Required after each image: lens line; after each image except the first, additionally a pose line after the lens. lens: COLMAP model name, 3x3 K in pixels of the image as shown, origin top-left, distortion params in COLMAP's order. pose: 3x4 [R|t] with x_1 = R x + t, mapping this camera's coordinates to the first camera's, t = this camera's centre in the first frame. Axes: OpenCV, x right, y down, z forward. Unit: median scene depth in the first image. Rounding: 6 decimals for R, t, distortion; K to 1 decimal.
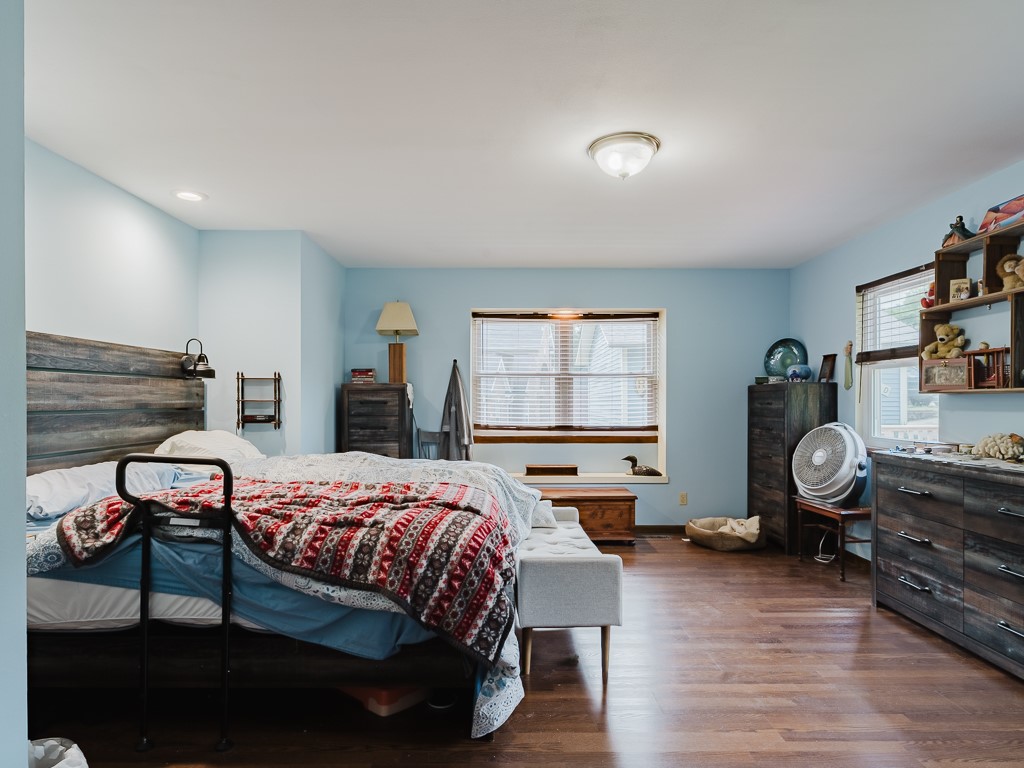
lens RADIAL K [[609.4, 0, 520.8], [0, 609.4, 395.0], [0, 0, 1]] dist [0.000251, 0.003169]
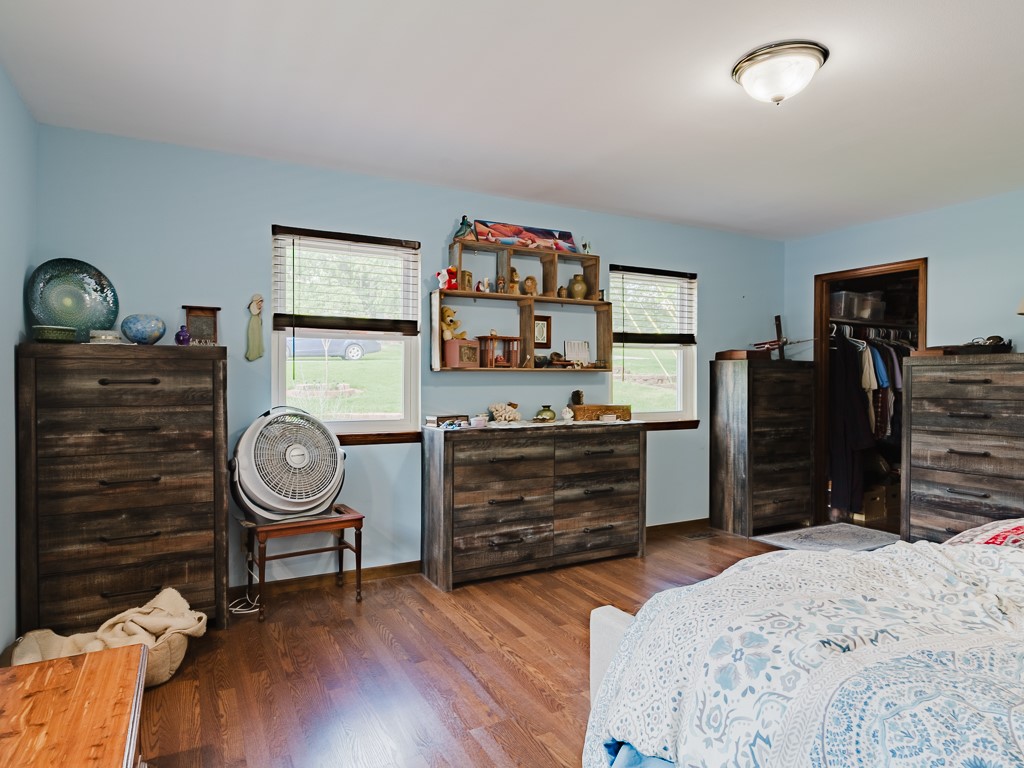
lens RADIAL K [[609.4, 0, 507.2], [0, 609.4, 380.4], [0, 0, 1]] dist [0.000251, 0.003169]
pose [[-0.456426, -0.004934, 0.889748, -0.353680], [-0.010748, 0.999942, 0.000031, 0.015103], [-0.889696, -0.009549, -0.456453, 1.537528]]
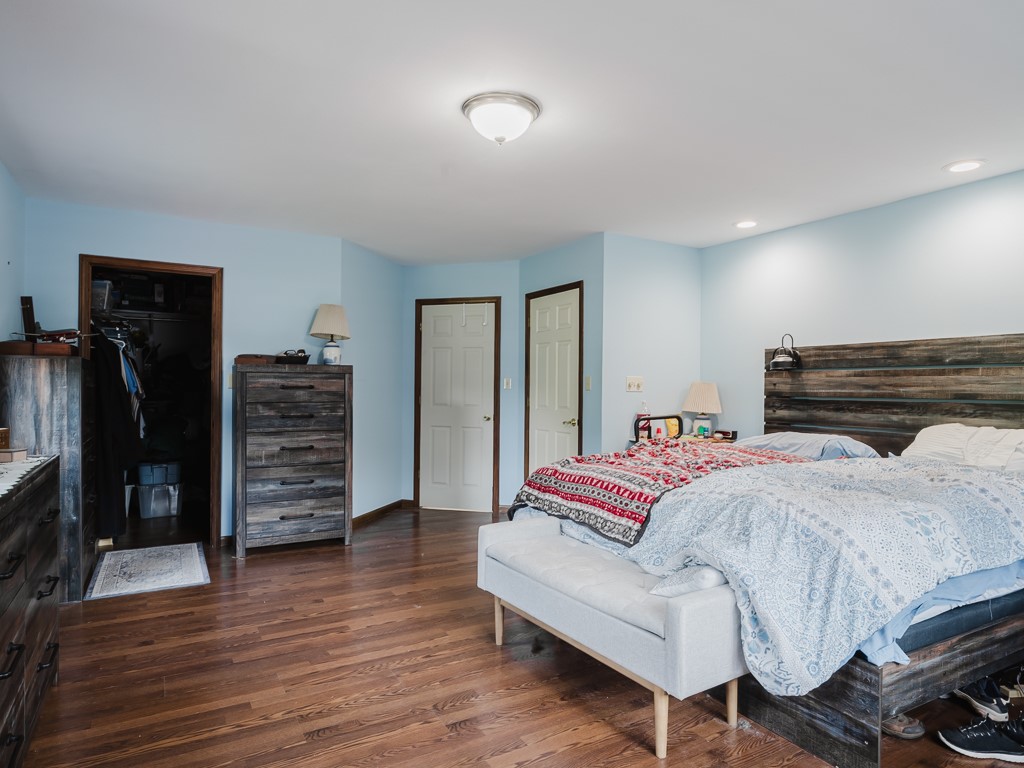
lens RADIAL K [[609.4, 0, 512.4], [0, 609.4, 385.4], [0, 0, 1]] dist [0.000251, 0.003169]
pose [[-0.877911, -0.010399, -0.478710, 0.533390], [-0.005484, 0.999917, -0.011663, 0.016945], [0.478792, -0.007614, -0.877895, 1.656772]]
